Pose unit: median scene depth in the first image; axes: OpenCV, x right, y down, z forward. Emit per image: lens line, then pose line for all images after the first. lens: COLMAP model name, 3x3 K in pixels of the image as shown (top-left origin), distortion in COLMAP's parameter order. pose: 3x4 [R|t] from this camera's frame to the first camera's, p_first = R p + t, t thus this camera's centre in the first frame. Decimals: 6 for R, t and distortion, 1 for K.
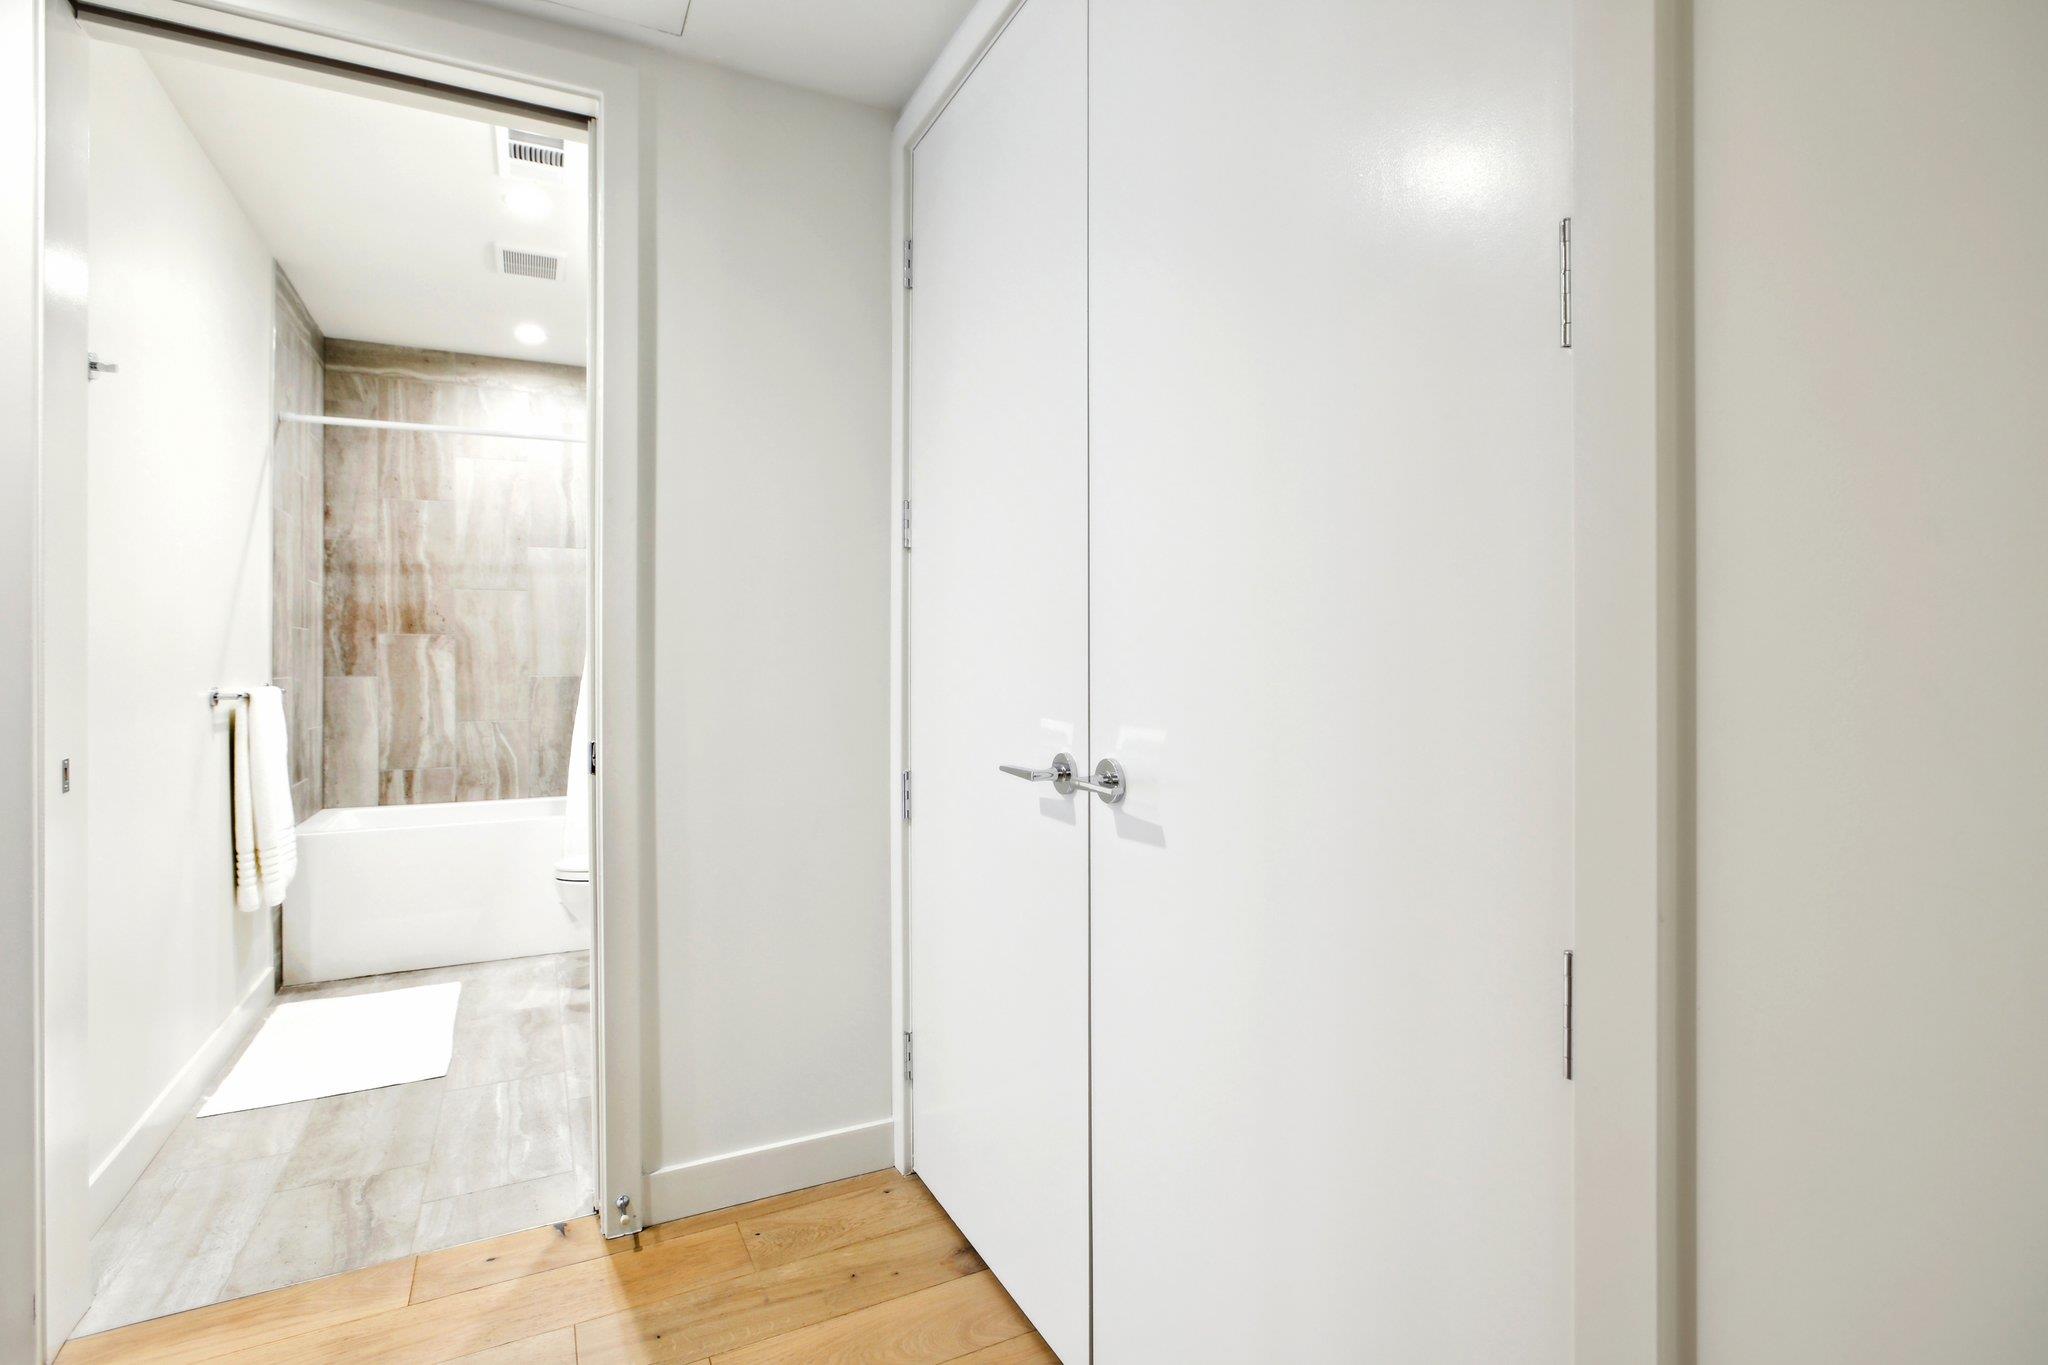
lens RADIAL K [[972.6, 0, 1000.4], [0, 972.6, 651.3], [0, 0, 1]] dist [-0.041187, 0.018645]
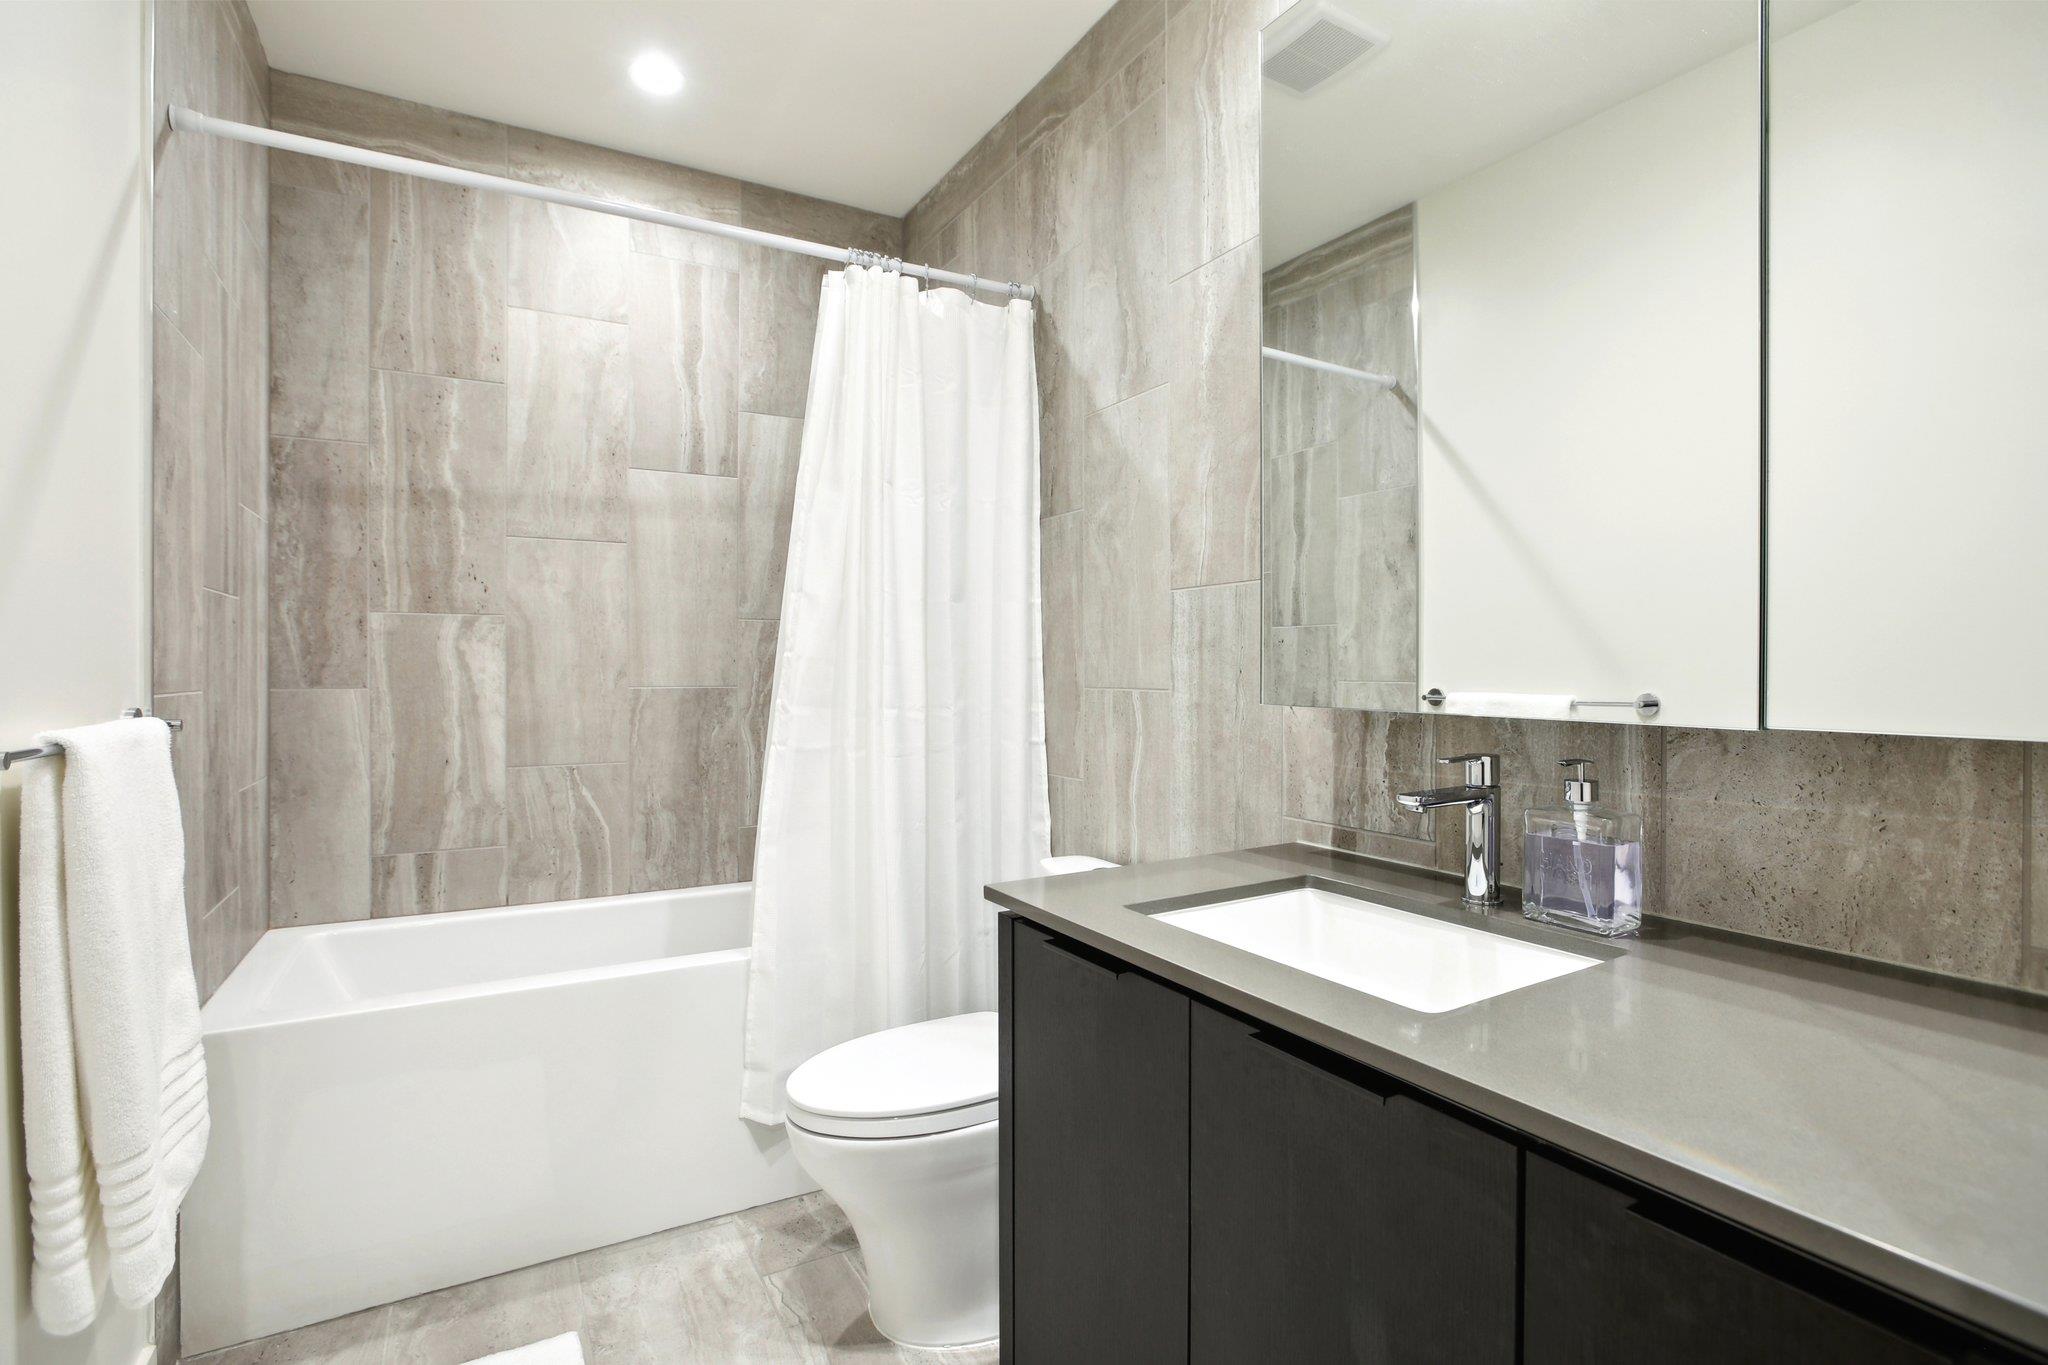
lens RADIAL K [[972.6, 0, 1016.5], [0, 972.6, 666.0], [0, 0, 1]] dist [-0.041187, 0.018645]
pose [[0.998416, 0.003459, 0.056159, -0.302873], [-0.003906, 0.999962, 0.007858, 0.007251], [-0.056129, -0.008065, 0.998391, 0.420046]]
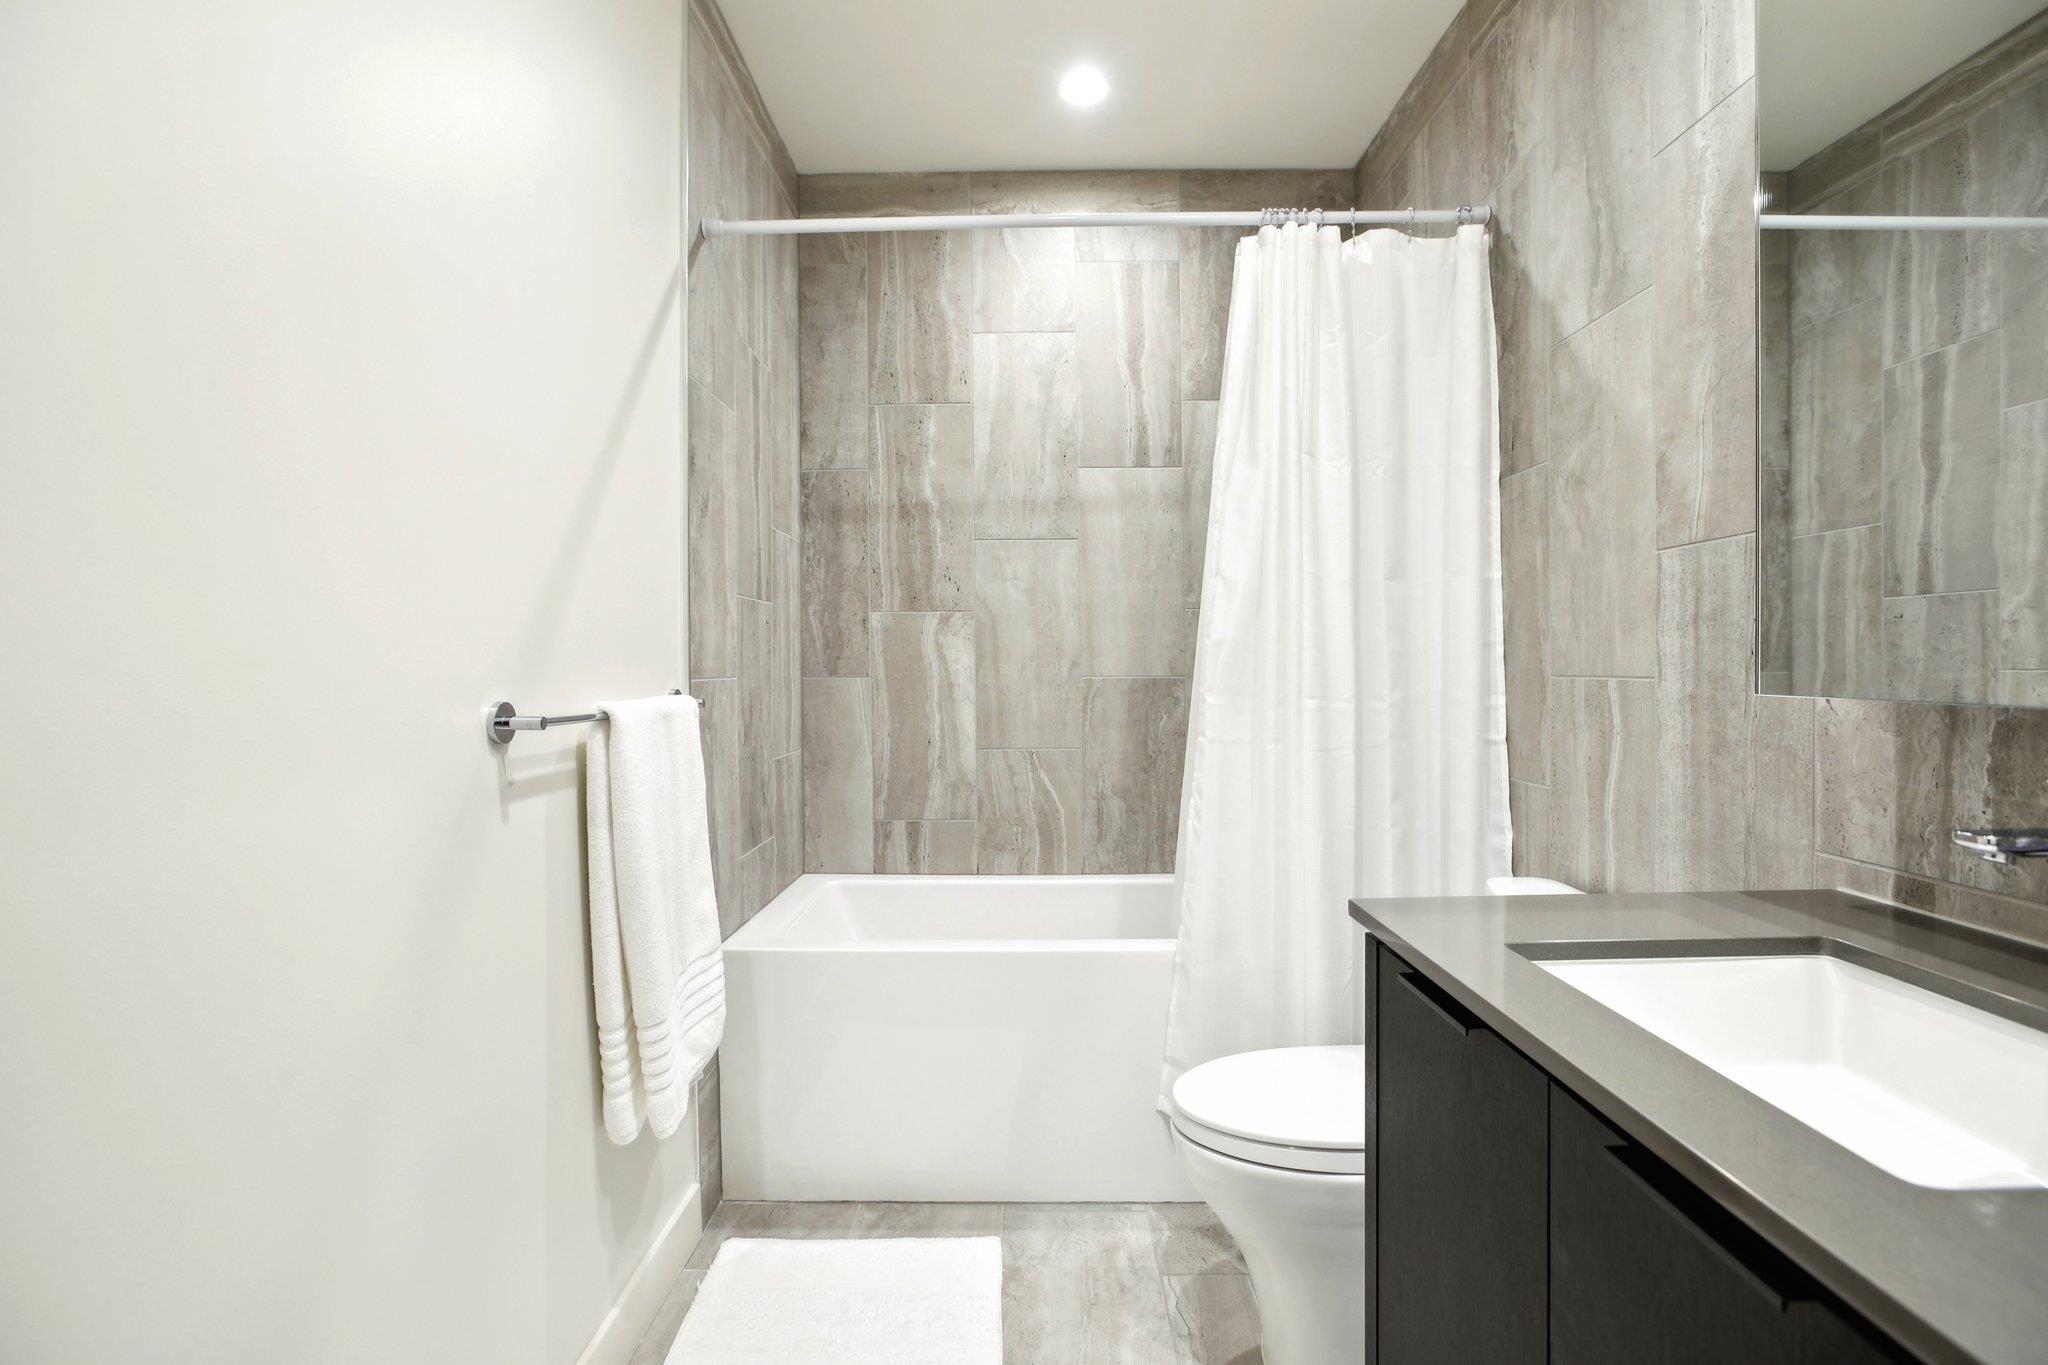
lens RADIAL K [[972.6, 0, 1019.3], [0, 972.6, 663.2], [0, 0, 1]] dist [-0.041187, 0.018645]
pose [[0.892134, -0.002950, -0.451761, -0.257165], [0.007894, 0.999928, 0.009060, 0.011145], [0.451701, -0.011649, 0.892093, 0.450558]]
